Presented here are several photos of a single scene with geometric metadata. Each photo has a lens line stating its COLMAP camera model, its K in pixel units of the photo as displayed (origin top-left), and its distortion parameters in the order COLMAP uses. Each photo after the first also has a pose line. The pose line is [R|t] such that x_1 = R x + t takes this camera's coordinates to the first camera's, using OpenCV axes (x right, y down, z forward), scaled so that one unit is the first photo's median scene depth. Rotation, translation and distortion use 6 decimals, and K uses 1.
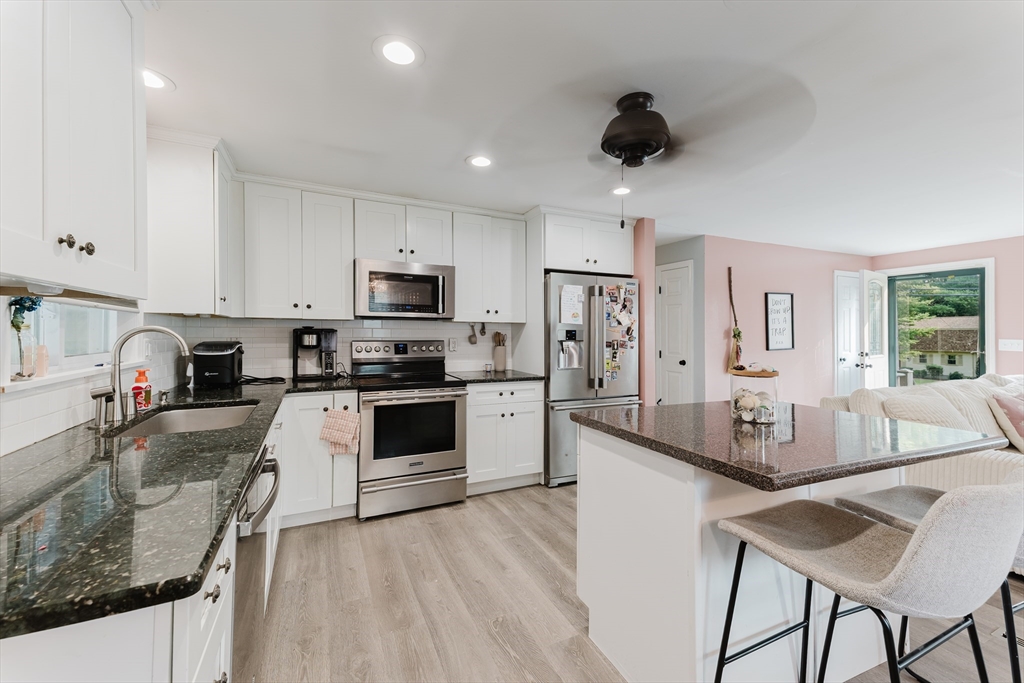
lens RADIAL K [[413.1, 0, 495.7], [0, 413.1, 334.5], [0, 0, 1]] dist [-0.000258, -0.000014]
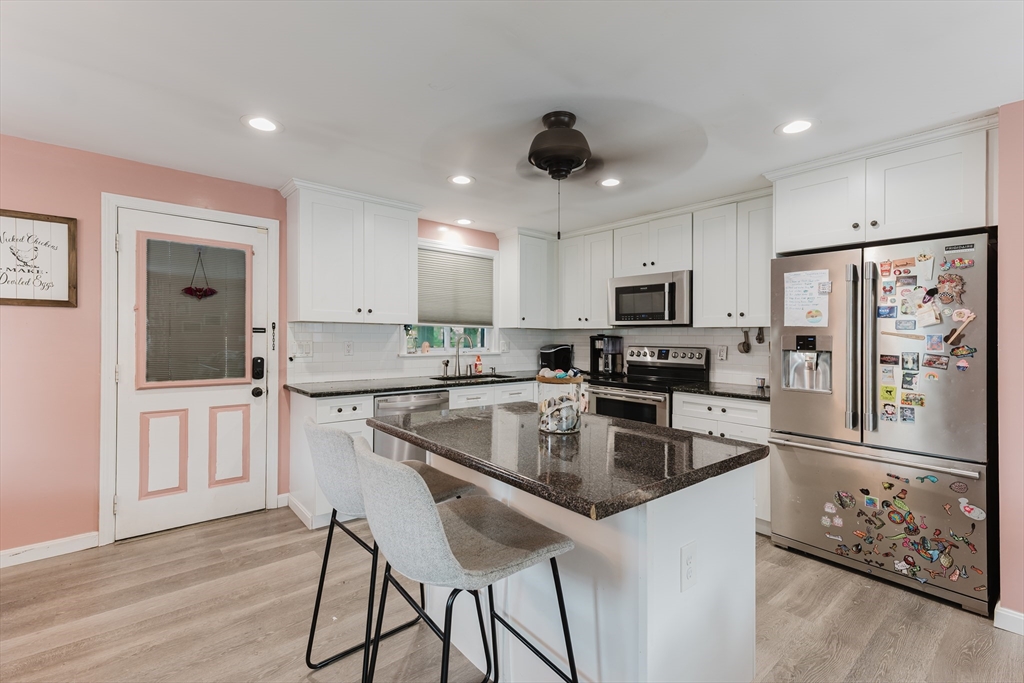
lens RADIAL K [[456.6, 0, 512.0], [0, 456.6, 341.5], [0, 0, 1]] dist [0.010897, -0.000638]
pose [[0.268800, 0.005000, -0.963183, 0.797453], [-0.016118, 0.999870, 0.000693, 0.007065], [0.963061, 0.015338, 0.268845, 0.315363]]
